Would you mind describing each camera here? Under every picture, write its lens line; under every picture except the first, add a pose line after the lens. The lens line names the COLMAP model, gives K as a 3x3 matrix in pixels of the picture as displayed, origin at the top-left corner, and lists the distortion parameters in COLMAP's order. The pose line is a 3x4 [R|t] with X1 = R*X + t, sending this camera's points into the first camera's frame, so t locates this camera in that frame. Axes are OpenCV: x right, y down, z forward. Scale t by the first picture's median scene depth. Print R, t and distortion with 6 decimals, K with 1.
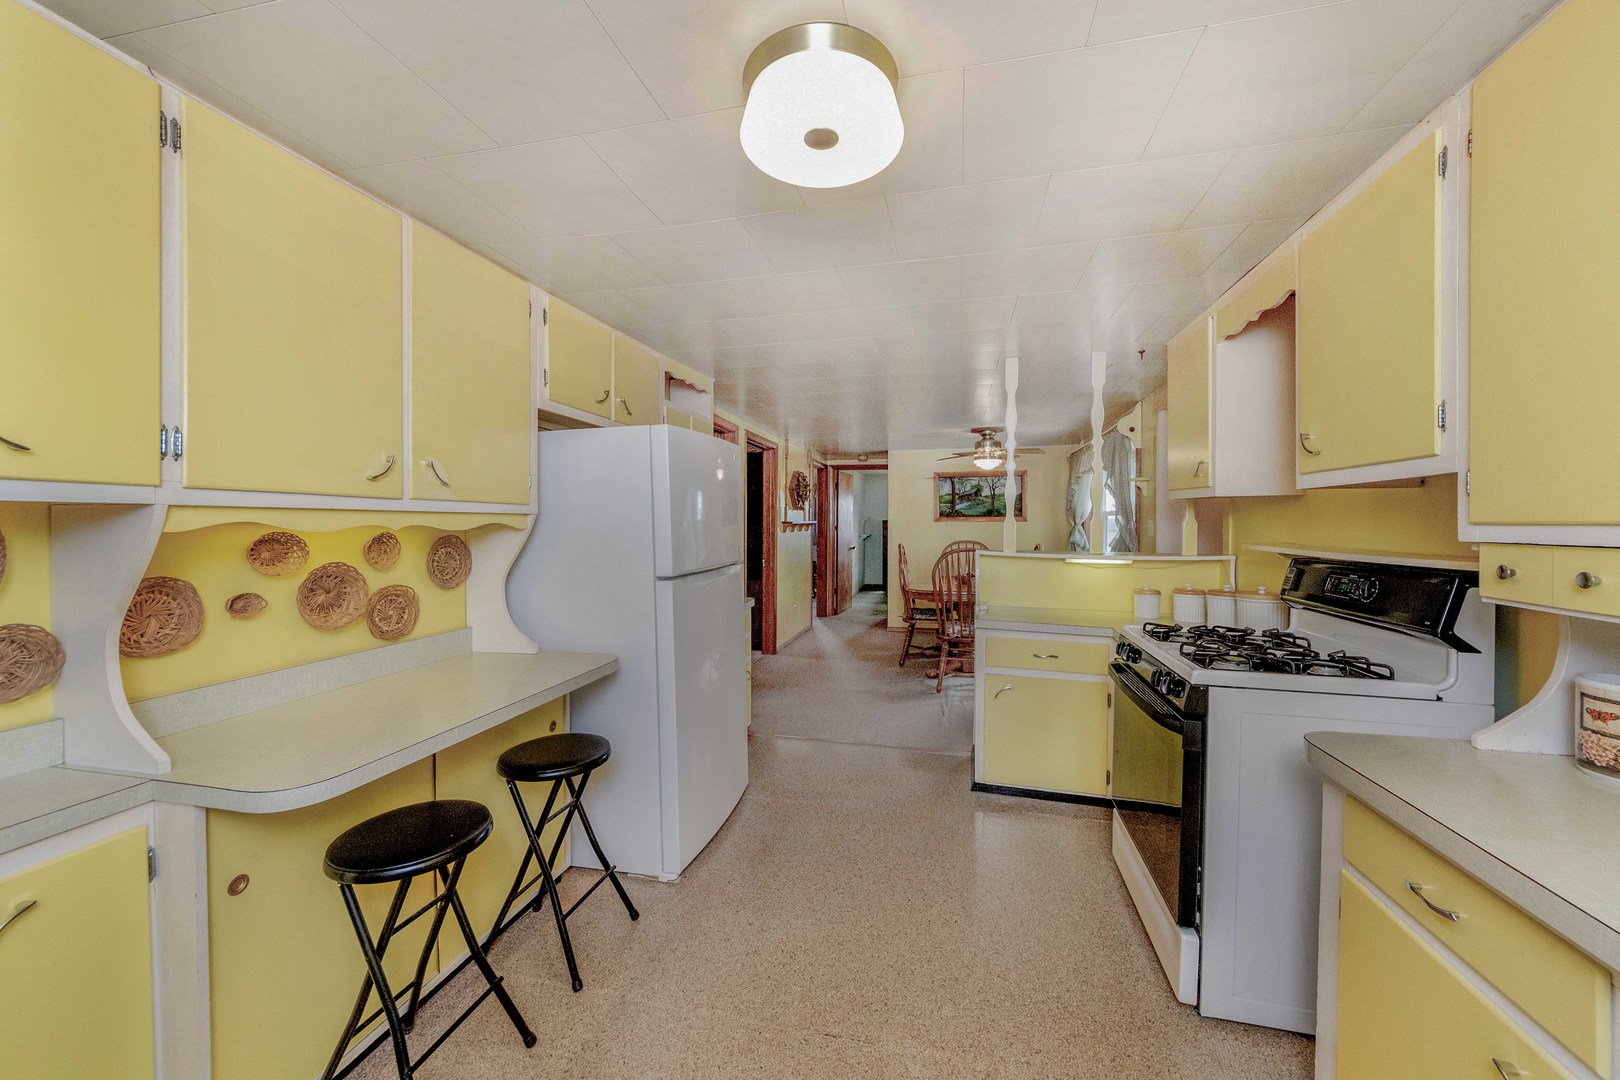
lens RADIAL K [[602.3, 0, 812.0], [0, 602.3, 530.7], [0, 0, 1]] dist [-0.002315, -0.000308]
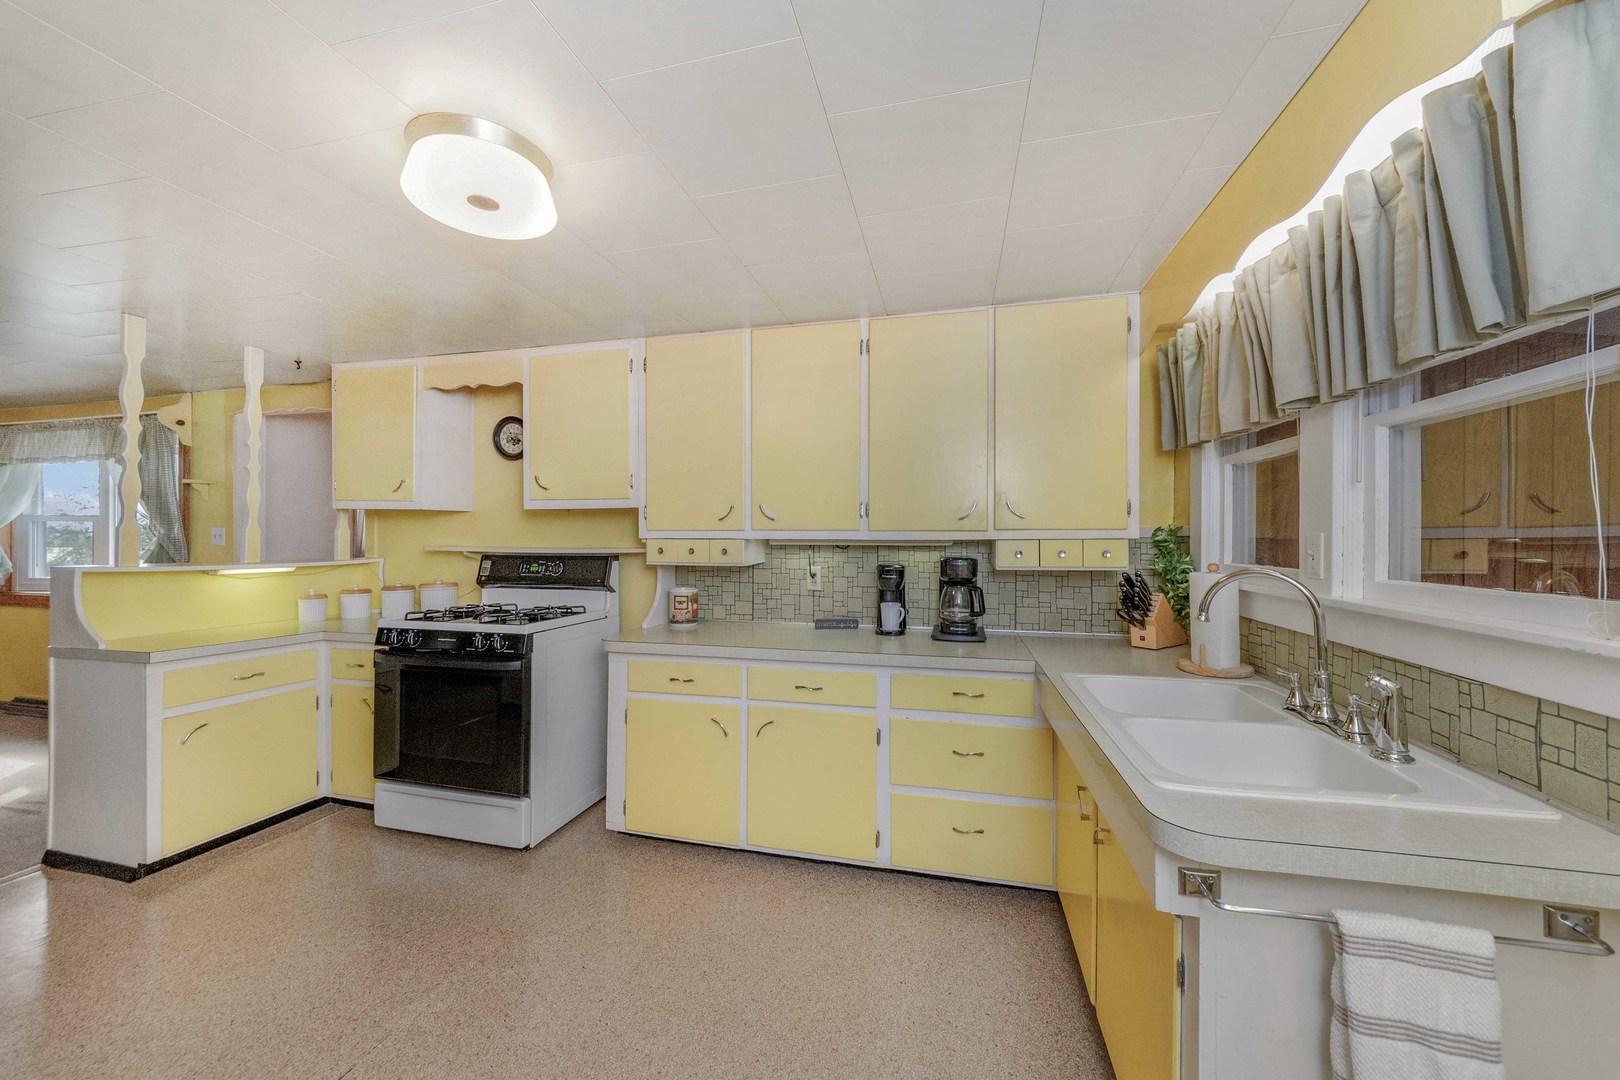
lens RADIAL K [[602.3, 0, 801.9], [0, 602.3, 538.1], [0, 0, 1]] dist [-0.002315, -0.000308]
pose [[0.018894, -0.003258, 0.999816, -0.208977], [0.009992, 0.999945, 0.003069, 0.002827], [-0.999772, 0.009932, 0.018925, 0.062687]]
